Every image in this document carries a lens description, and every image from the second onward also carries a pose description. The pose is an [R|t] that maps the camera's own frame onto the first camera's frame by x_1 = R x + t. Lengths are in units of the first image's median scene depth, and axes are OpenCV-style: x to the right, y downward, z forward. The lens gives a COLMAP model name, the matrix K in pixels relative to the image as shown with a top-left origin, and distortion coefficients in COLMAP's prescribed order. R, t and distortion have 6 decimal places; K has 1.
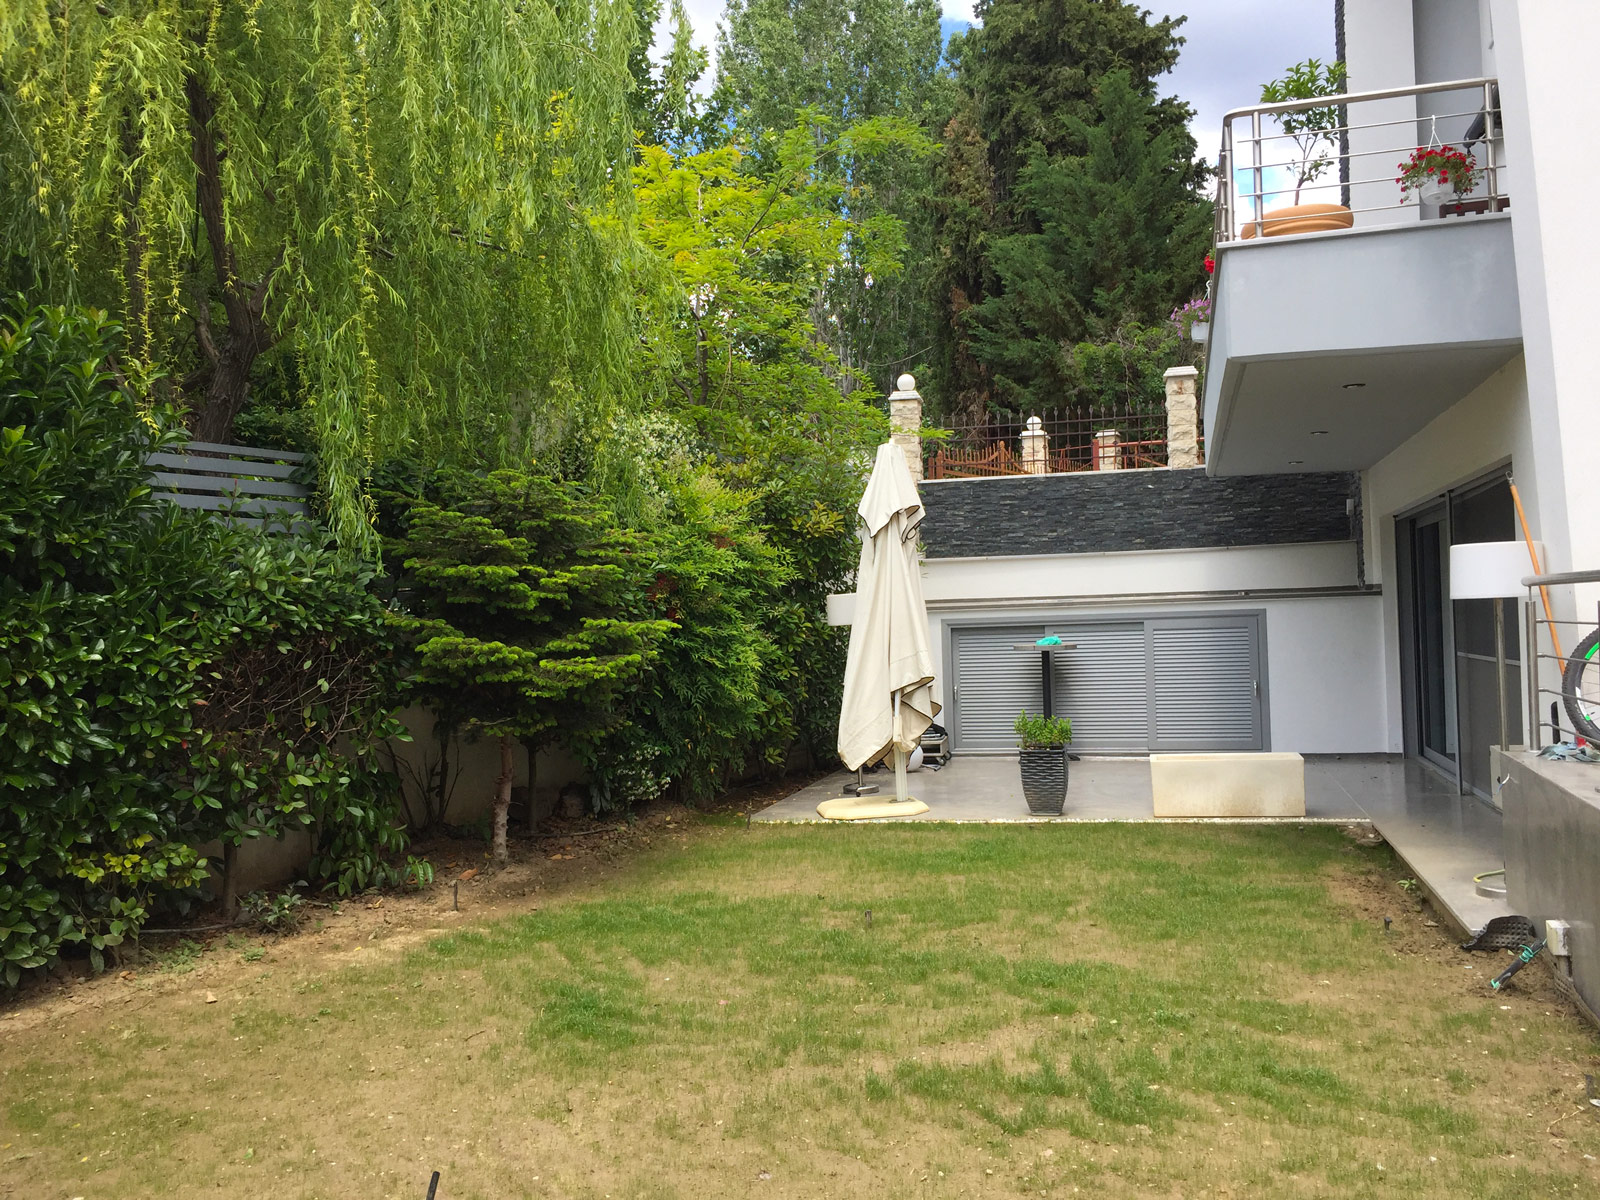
lens RADIAL K [[1336.9, 0, 800.0], [0, 1336.9, 600.0], [0, 0, 1]] dist [0.095672, -0.121566]
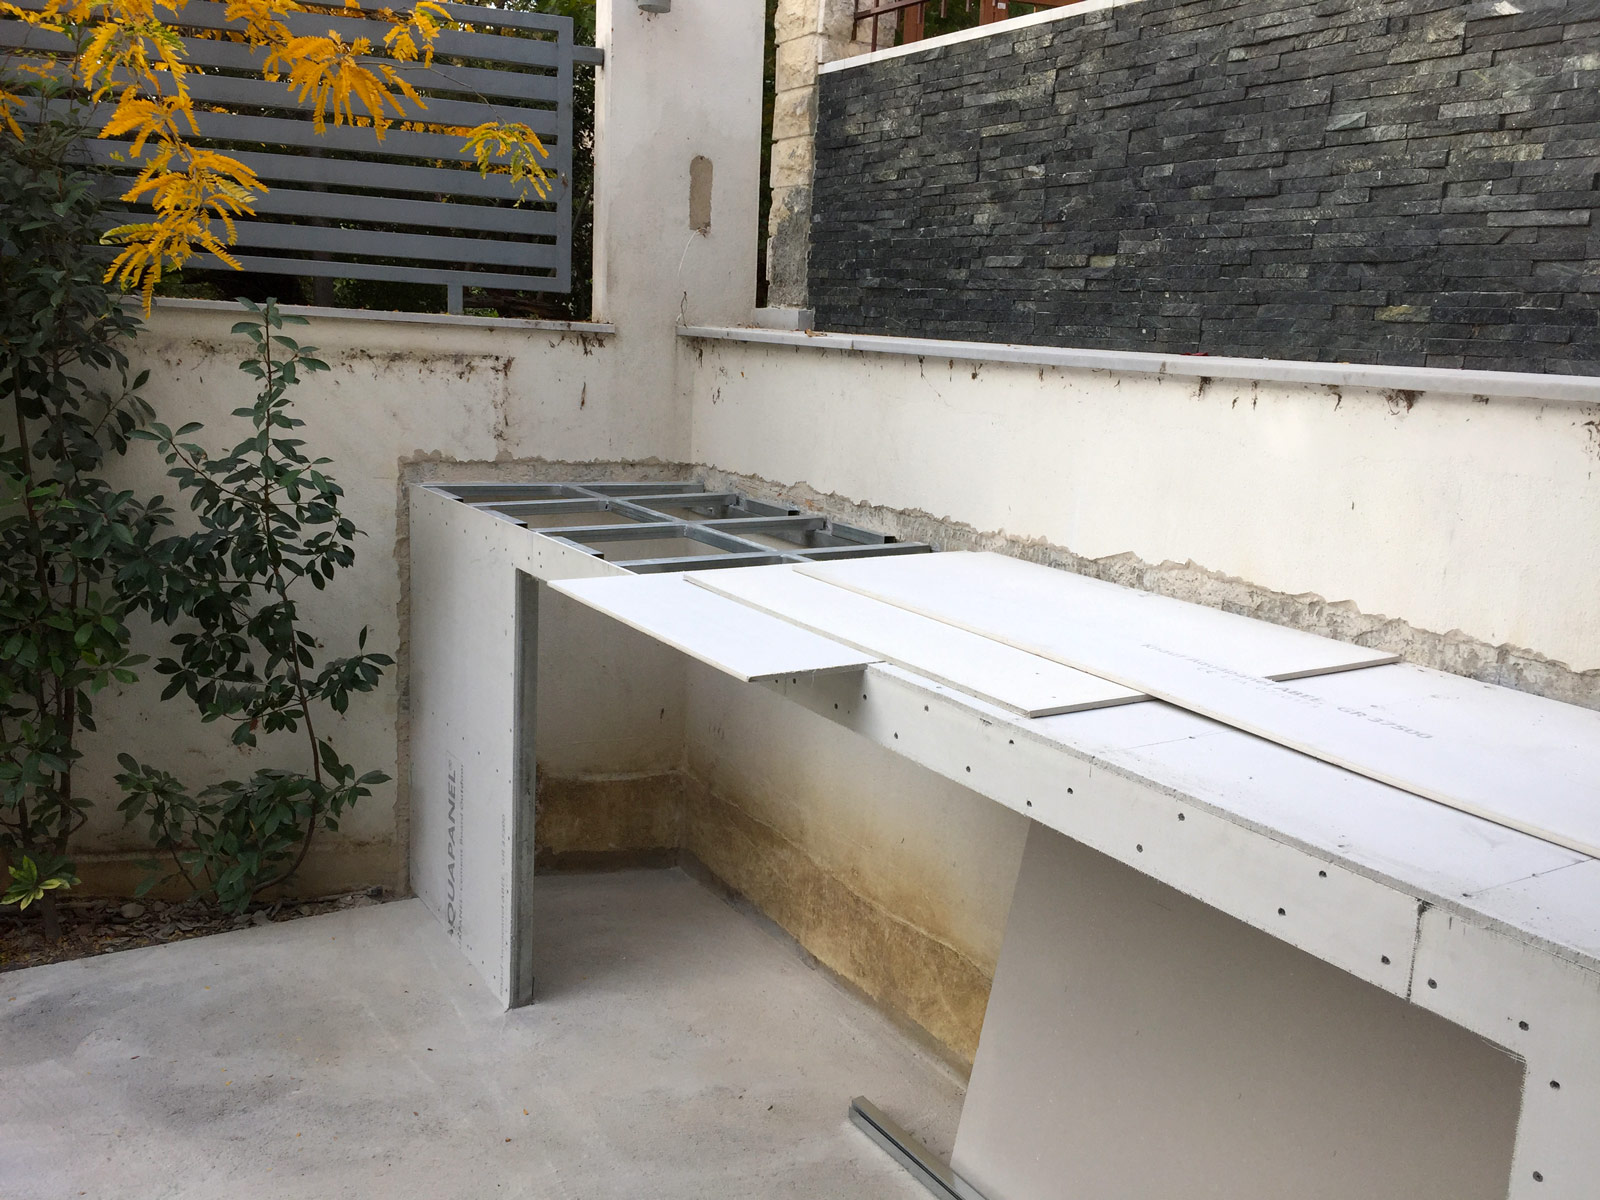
lens RADIAL K [[1336.9, 0, 800.0], [0, 1336.9, 600.0], [0, 0, 1]] dist [0.095672, -0.121566]
pose [[0.714639, 0.210416, -0.667095, 0.332664], [-0.086248, 0.972912, 0.214483, -0.038238], [0.694156, -0.095742, 0.713429, 0.798642]]
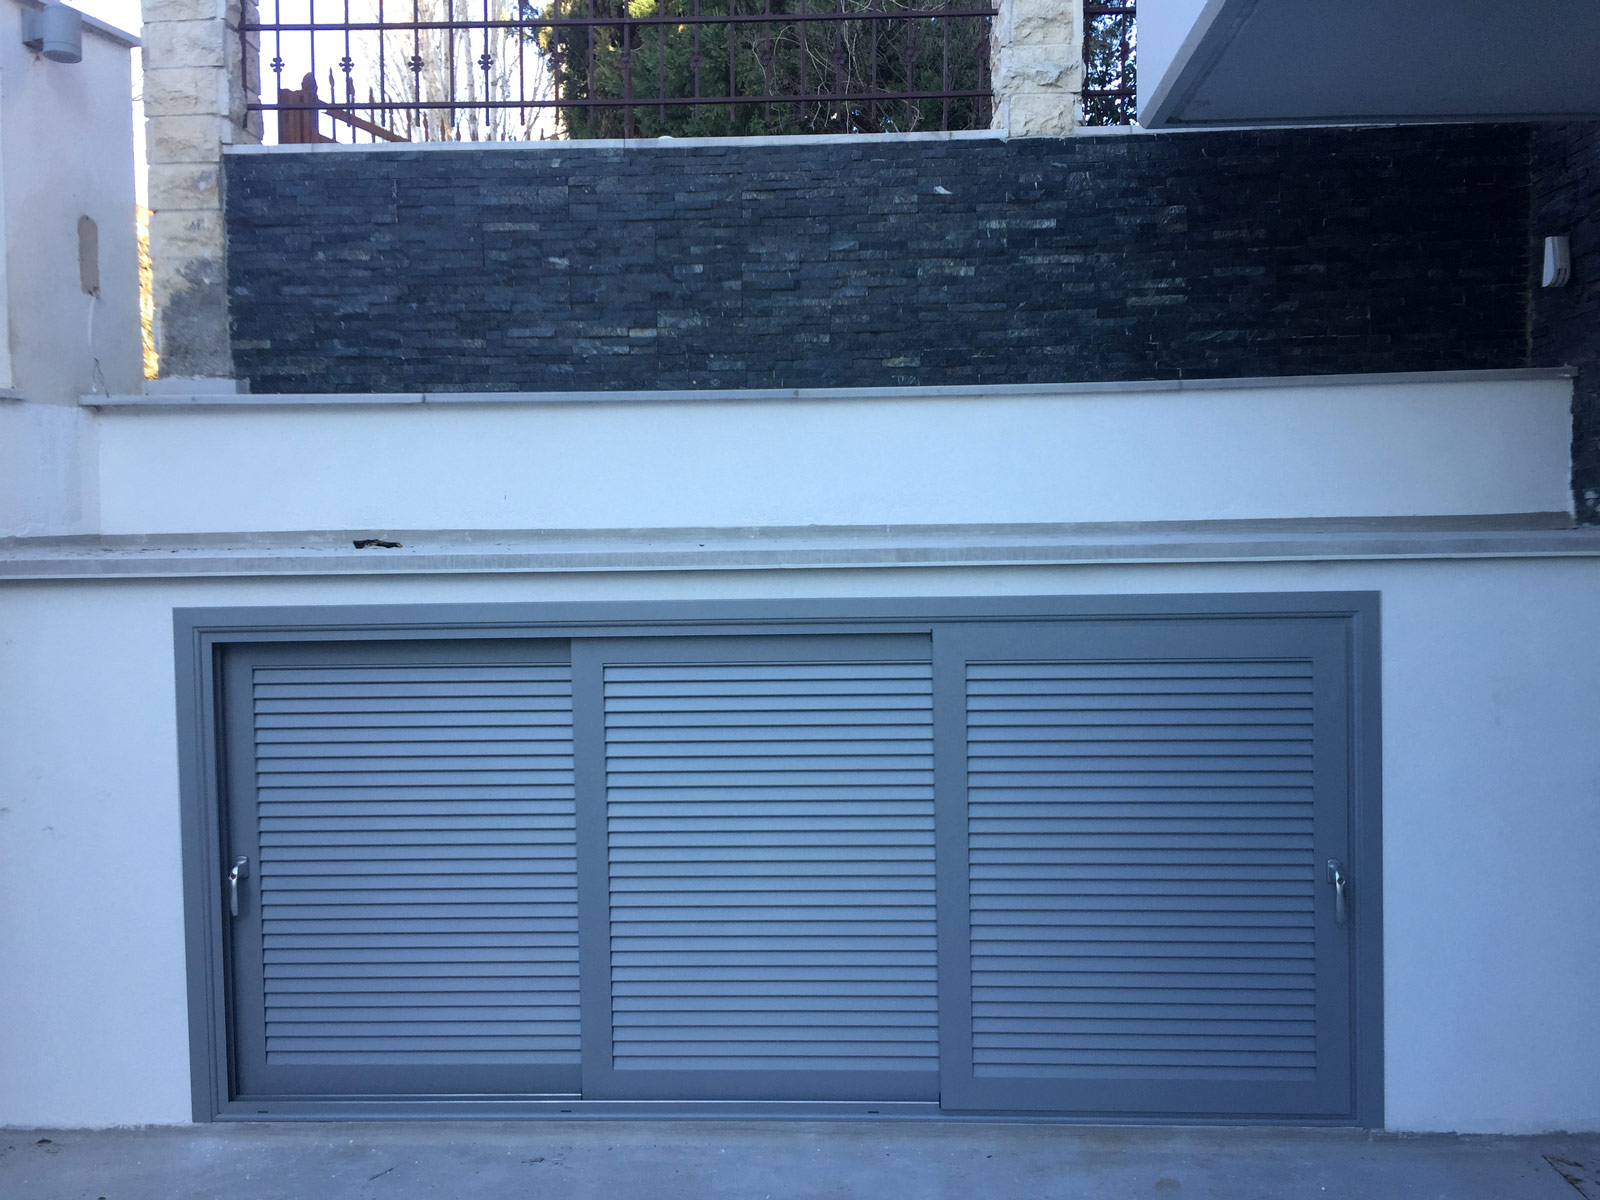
lens RADIAL K [[1336.9, 0, 800.0], [0, 1336.9, 600.0], [0, 0, 1]] dist [0.095672, -0.121566]
pose [[0.980946, 0.013296, 0.193826, 0.166685], [-0.019216, 0.999403, 0.028695, 0.005042], [-0.193328, -0.031873, 0.980616, 0.688980]]
